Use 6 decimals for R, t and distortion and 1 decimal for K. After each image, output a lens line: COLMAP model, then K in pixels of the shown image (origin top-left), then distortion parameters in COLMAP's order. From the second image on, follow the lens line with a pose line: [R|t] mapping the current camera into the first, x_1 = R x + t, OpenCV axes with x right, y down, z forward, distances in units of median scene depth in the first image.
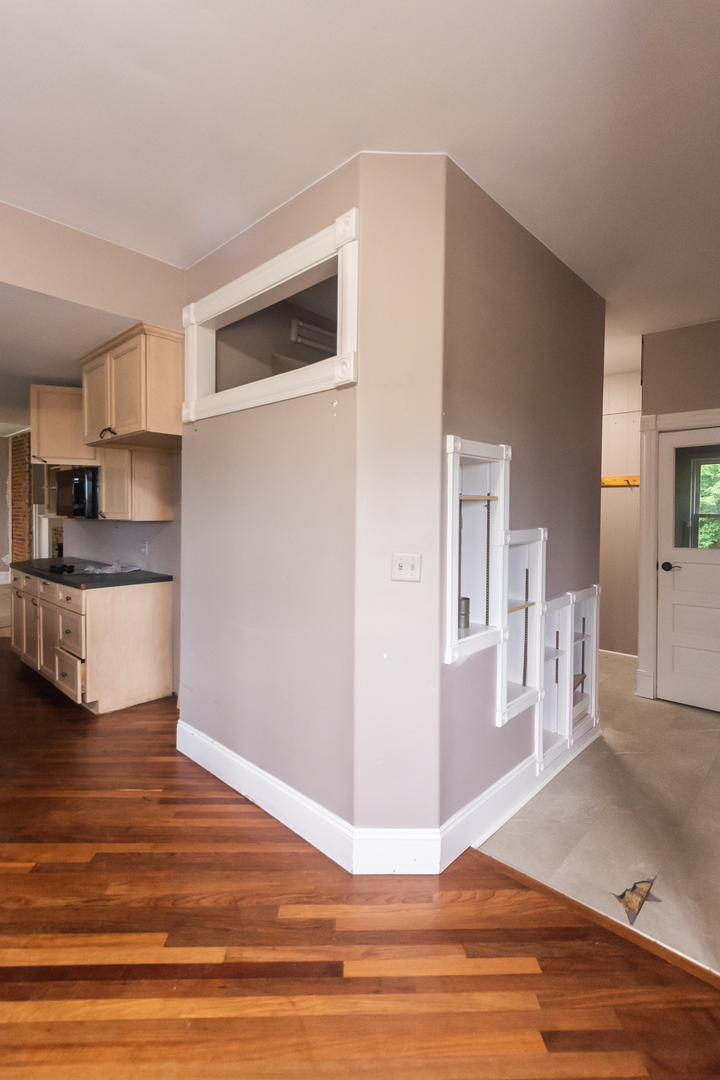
lens RADIAL K [[506.8, 0, 360.0], [0, 506.8, 540.0], [0, 0, 1]] dist [-0.007394, -0.000967]
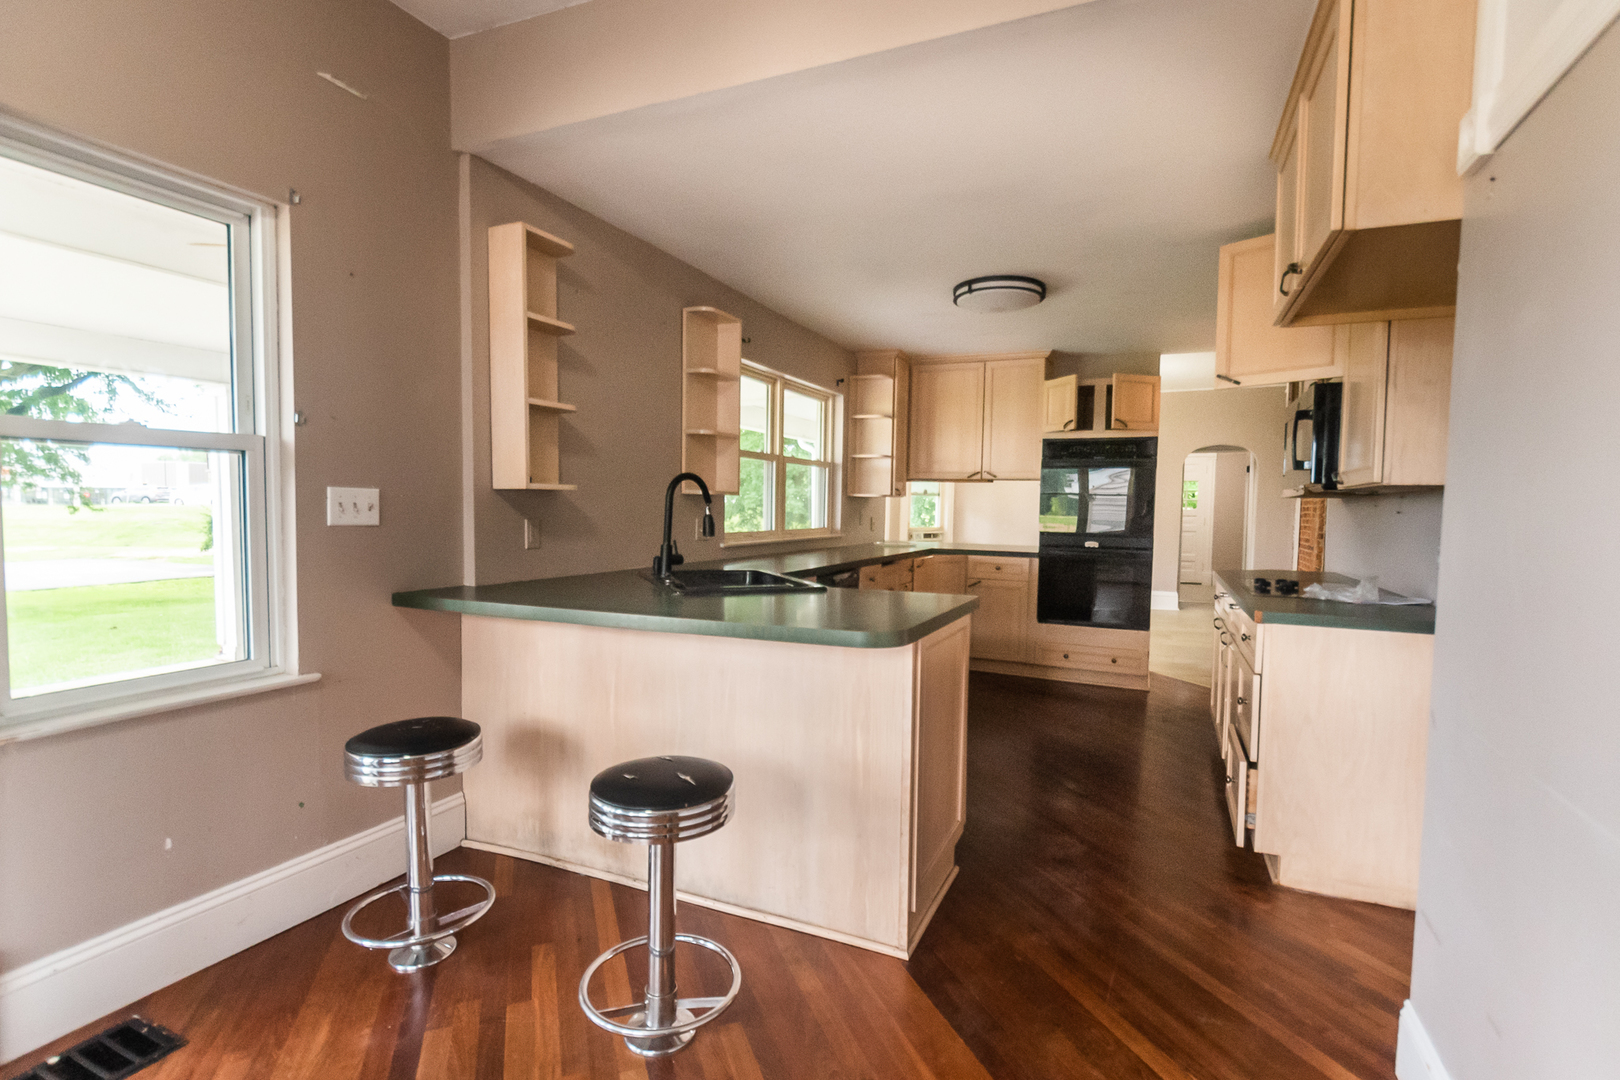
lens RADIAL K [[760.1, 0, 810.0], [0, 760.1, 540.0], [0, 0, 1]] dist [-0.007394, -0.000967]
pose [[0.335582, 0.047095, -0.940833, 0.000473], [-0.069980, 0.997236, 0.024957, 0.028798], [0.939408, 0.057464, 0.337950, 0.319356]]
